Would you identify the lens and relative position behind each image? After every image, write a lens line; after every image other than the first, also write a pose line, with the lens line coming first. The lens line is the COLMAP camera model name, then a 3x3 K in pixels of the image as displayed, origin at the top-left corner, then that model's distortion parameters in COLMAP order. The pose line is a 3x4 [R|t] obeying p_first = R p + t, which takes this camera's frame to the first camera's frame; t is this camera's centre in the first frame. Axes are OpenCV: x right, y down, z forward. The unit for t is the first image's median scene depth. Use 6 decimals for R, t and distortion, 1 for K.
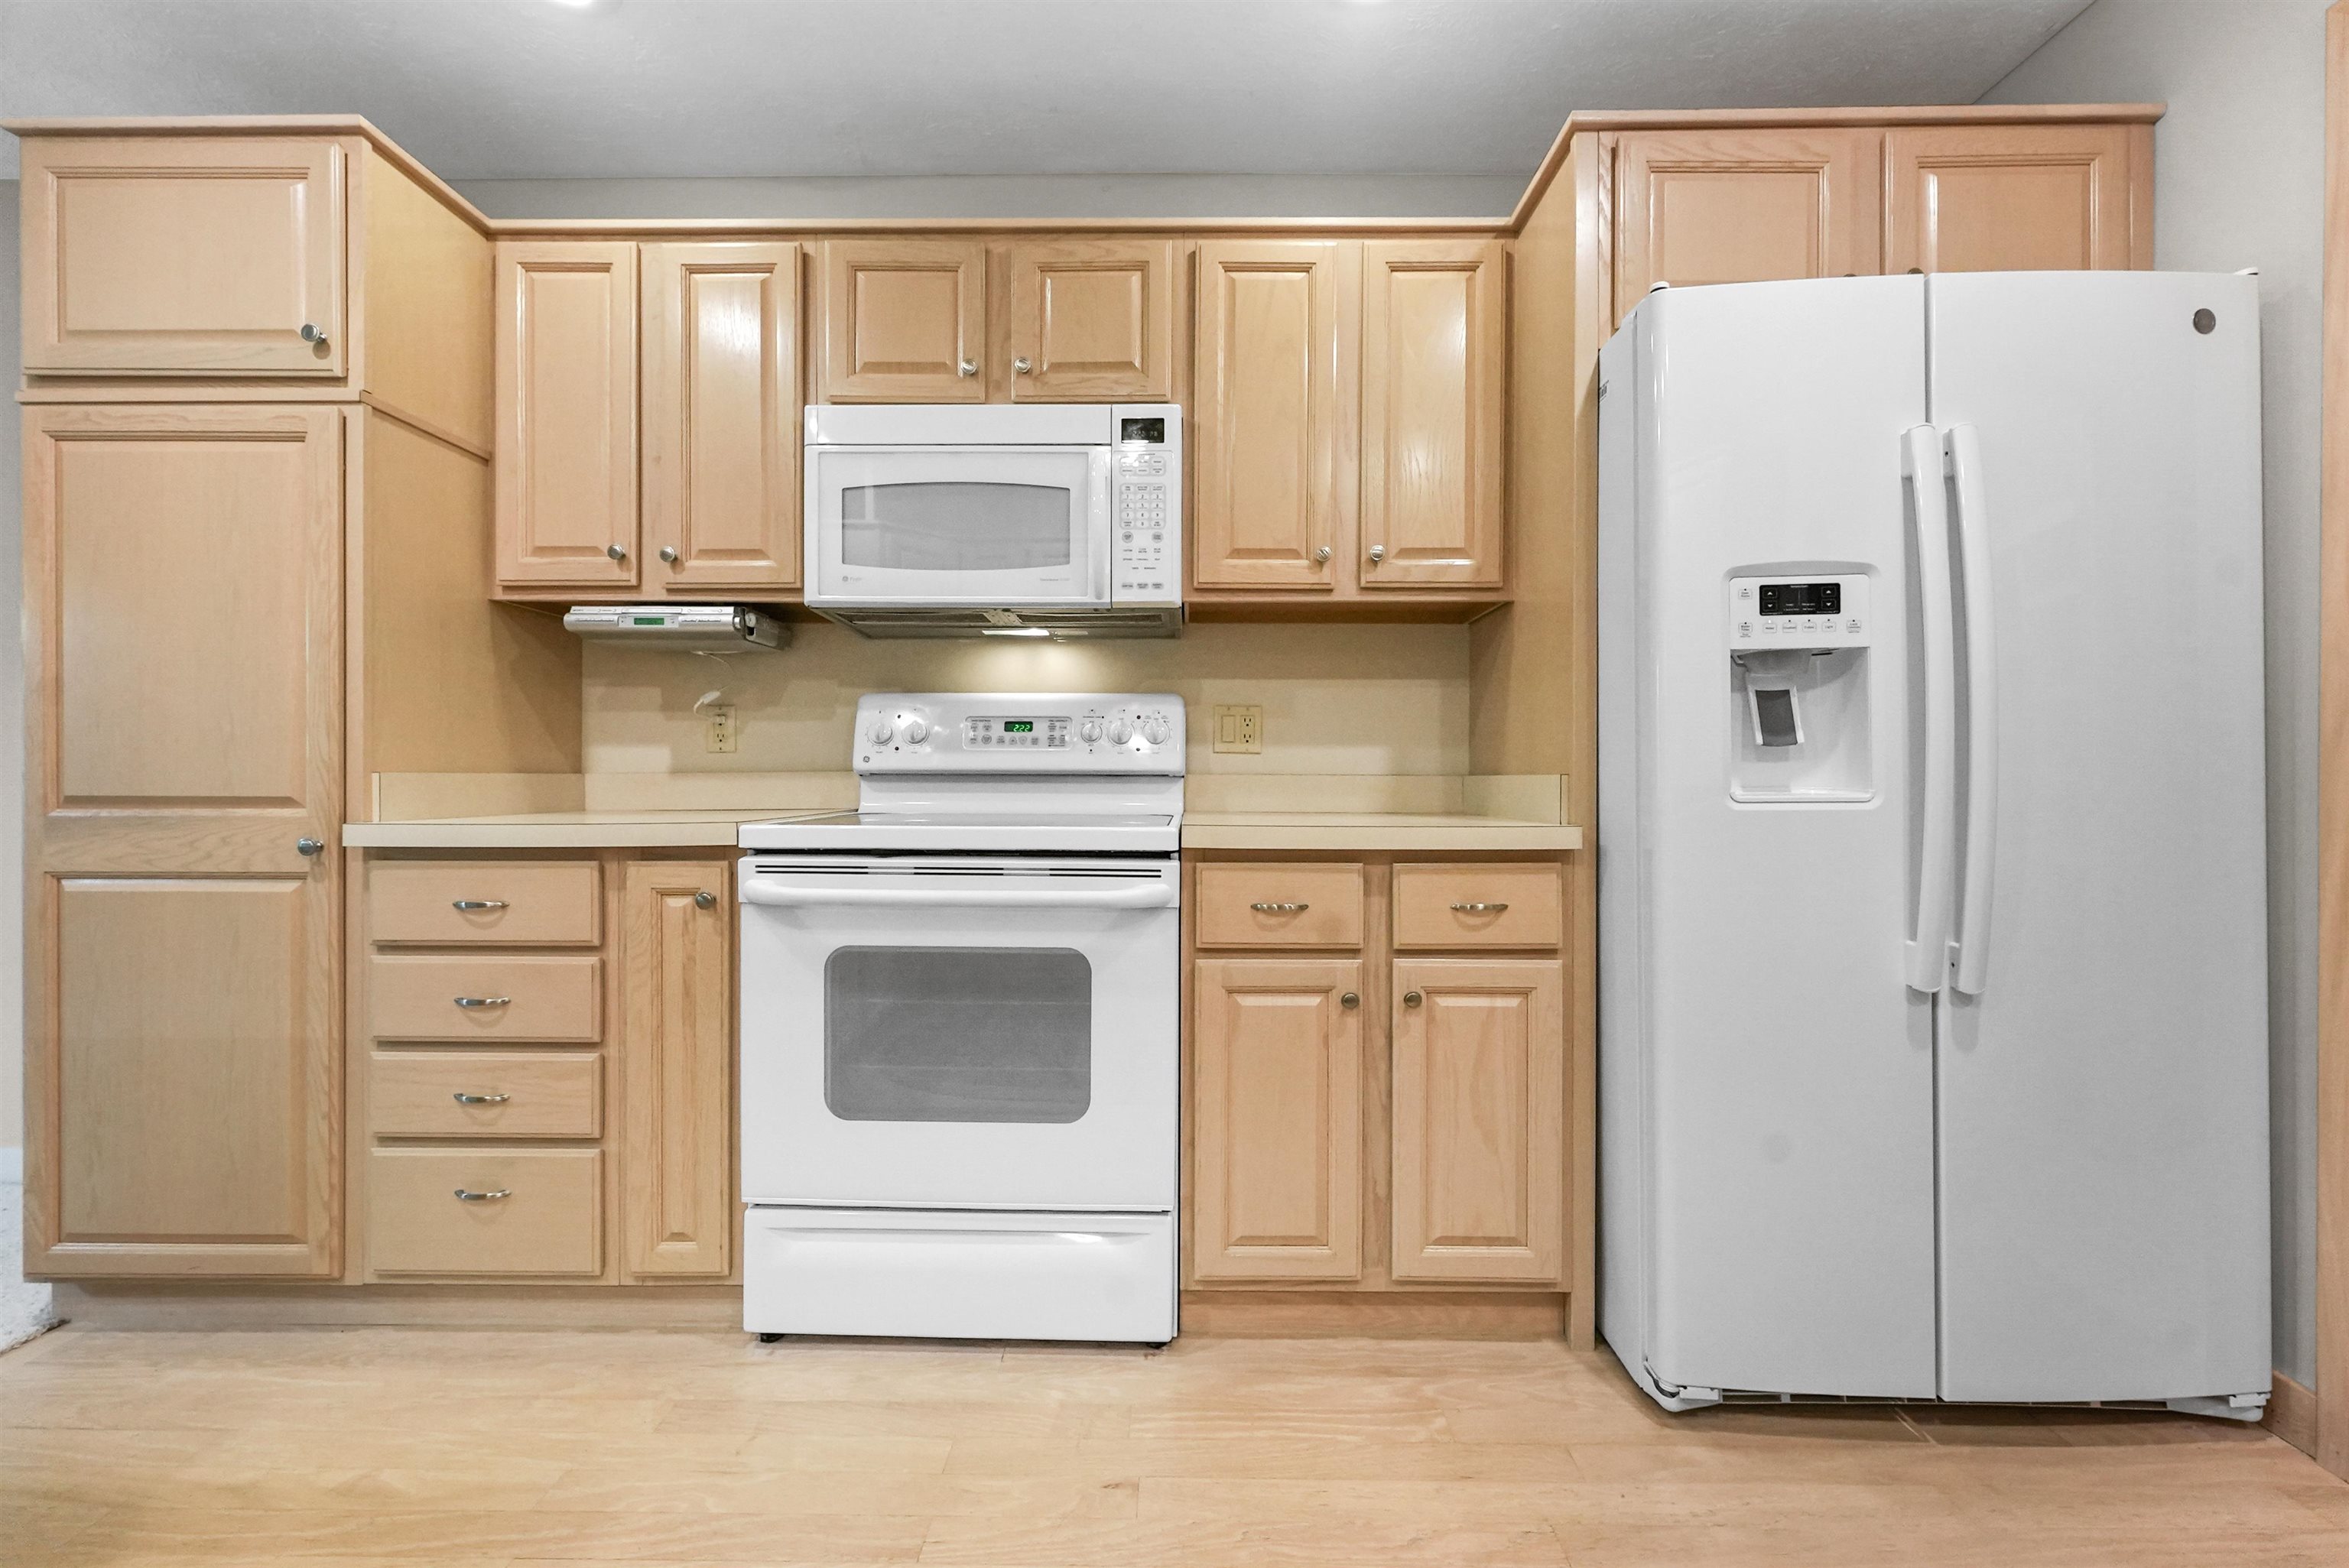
lens RADIAL K [[873.7, 0, 1178.0], [0, 873.7, 793.2], [0, 0, 1]] dist [-0.000468, -0.000002]
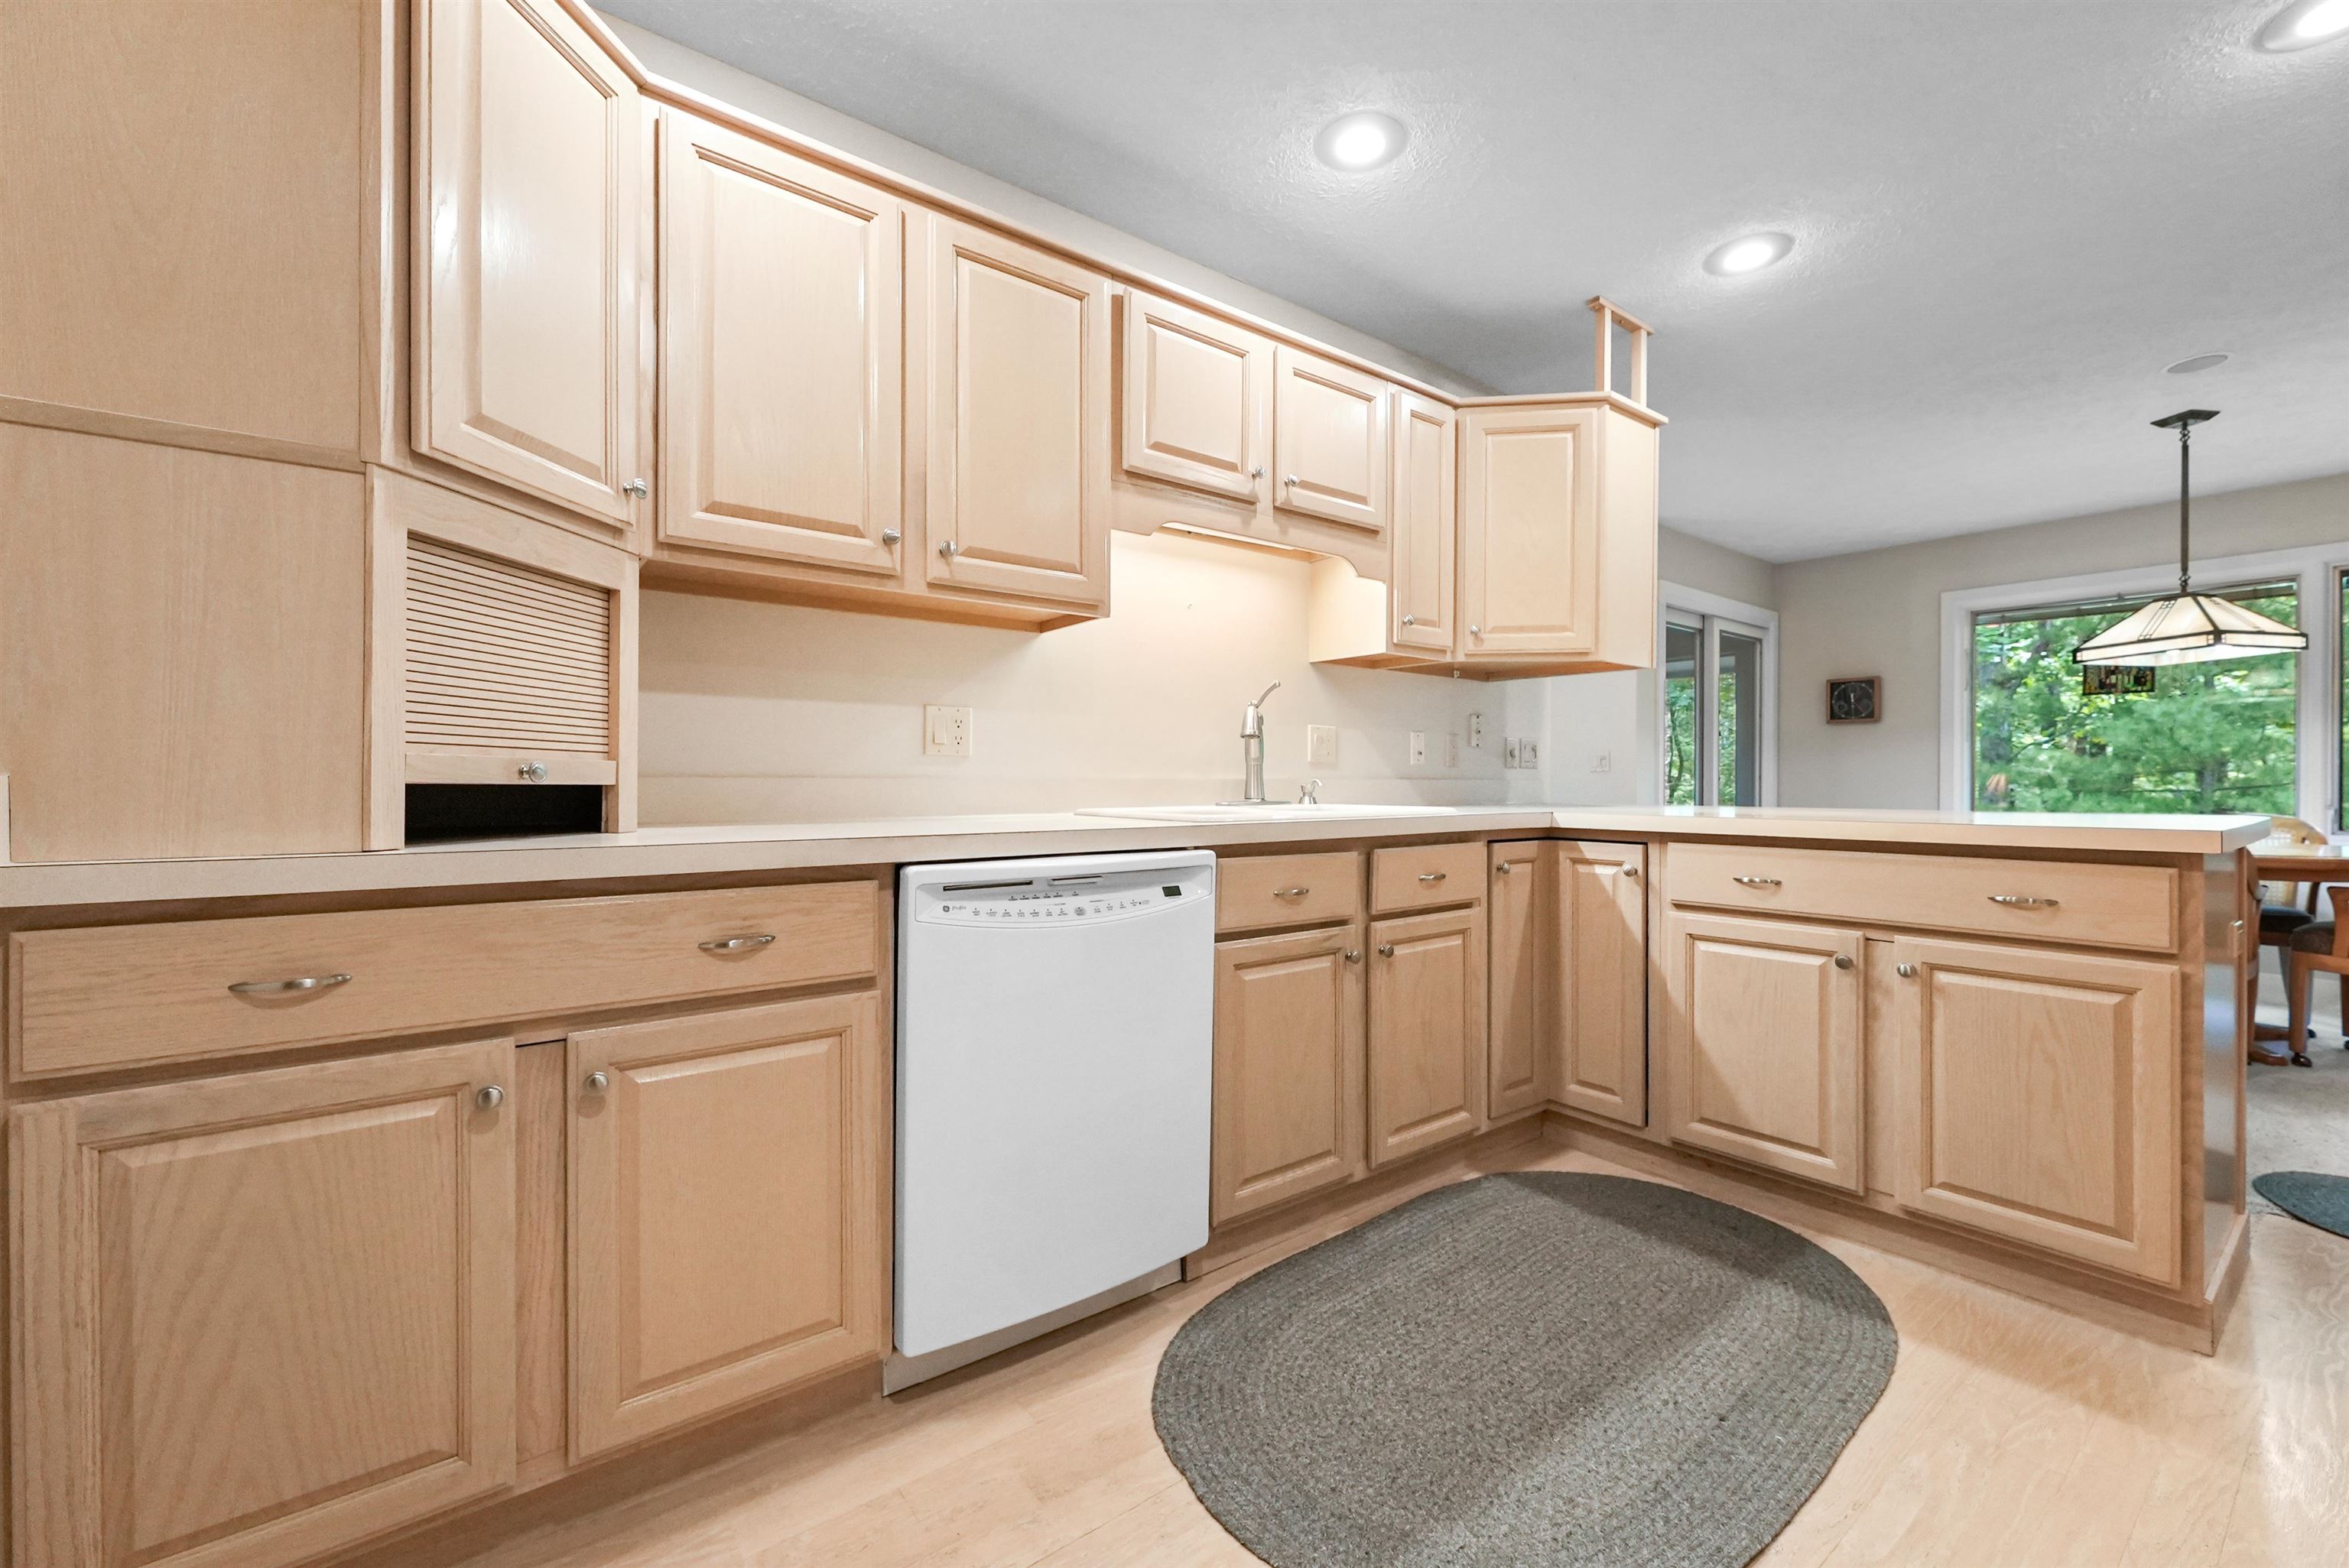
lens RADIAL K [[948.4, 0, 1174.5], [0, 948.4, 784.0], [0, 0, 1]] dist [-0.001391, -0.000141]
pose [[0.794720, 0.000361, 0.606977, -0.840748], [0.004497, 0.999969, -0.006483, -0.011534], [-0.606960, 0.007881, 0.794693, 0.044670]]
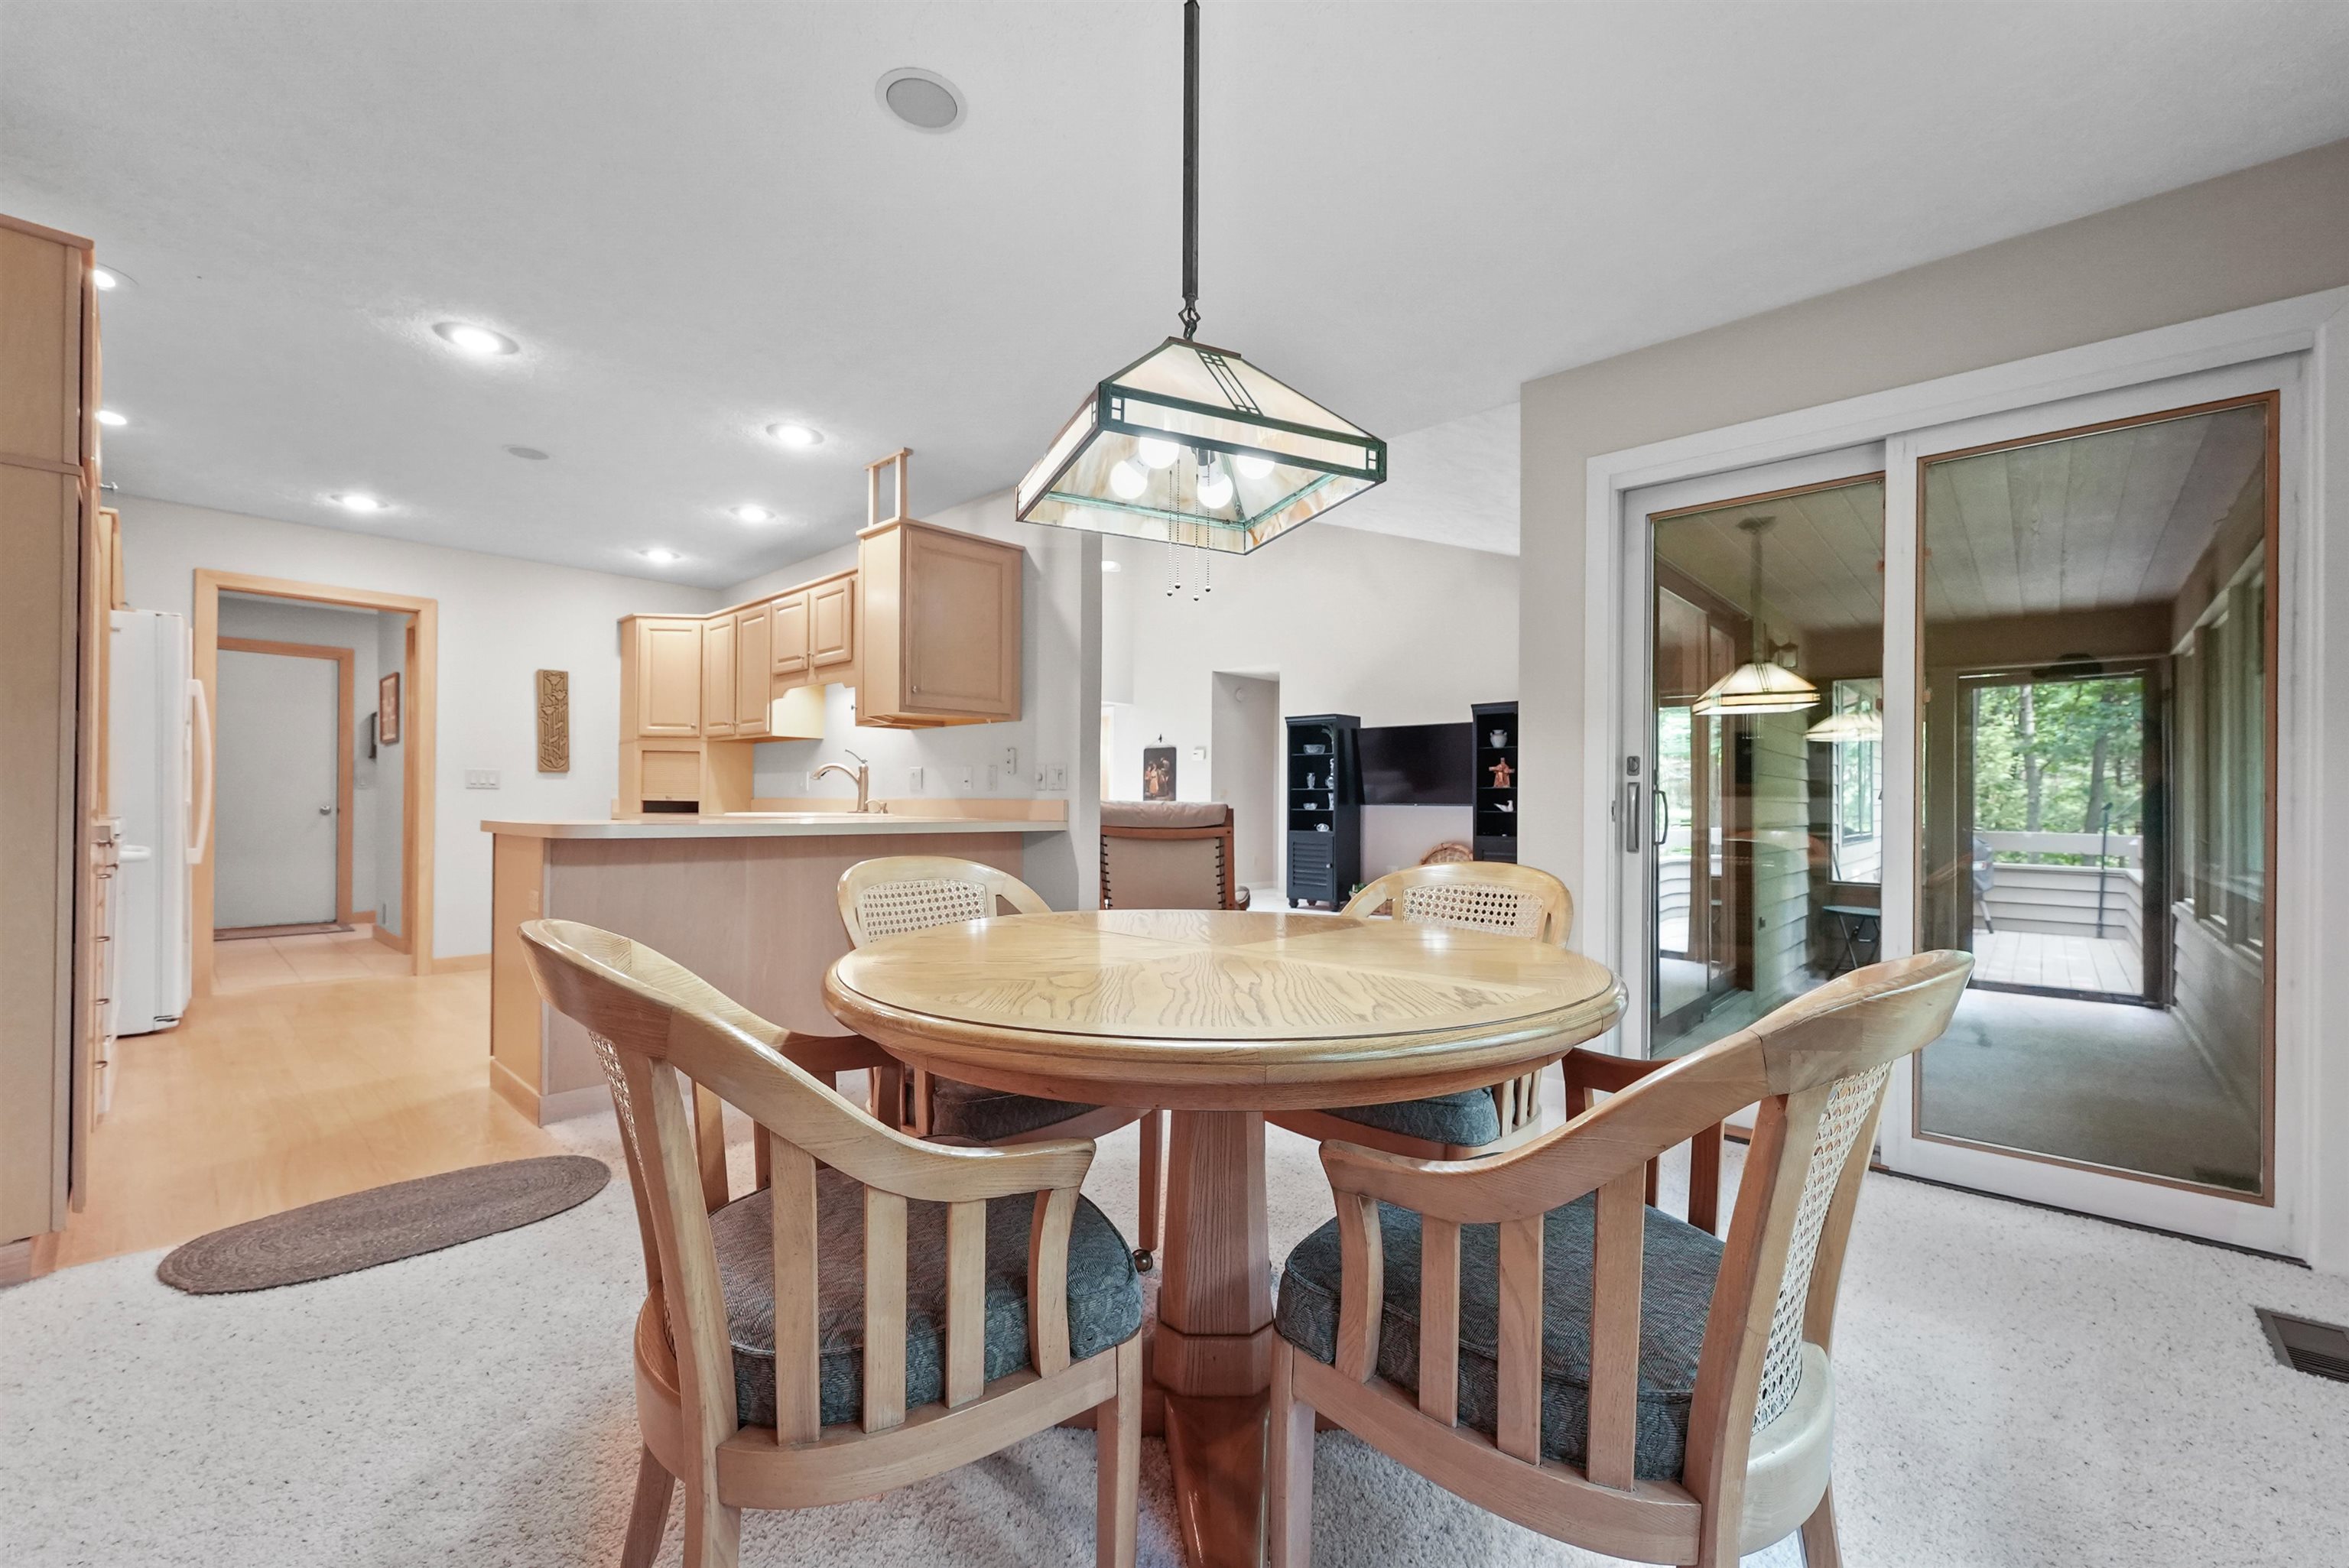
lens RADIAL K [[948.4, 0, 1174.5], [0, 948.4, 784.0], [0, 0, 1]] dist [-0.001391, -0.000141]
pose [[0.734603, -0.007044, -0.678461, 0.826720], [-0.012627, 0.999631, -0.024051, -0.015225], [0.678380, 0.026235, 0.734243, -0.106928]]
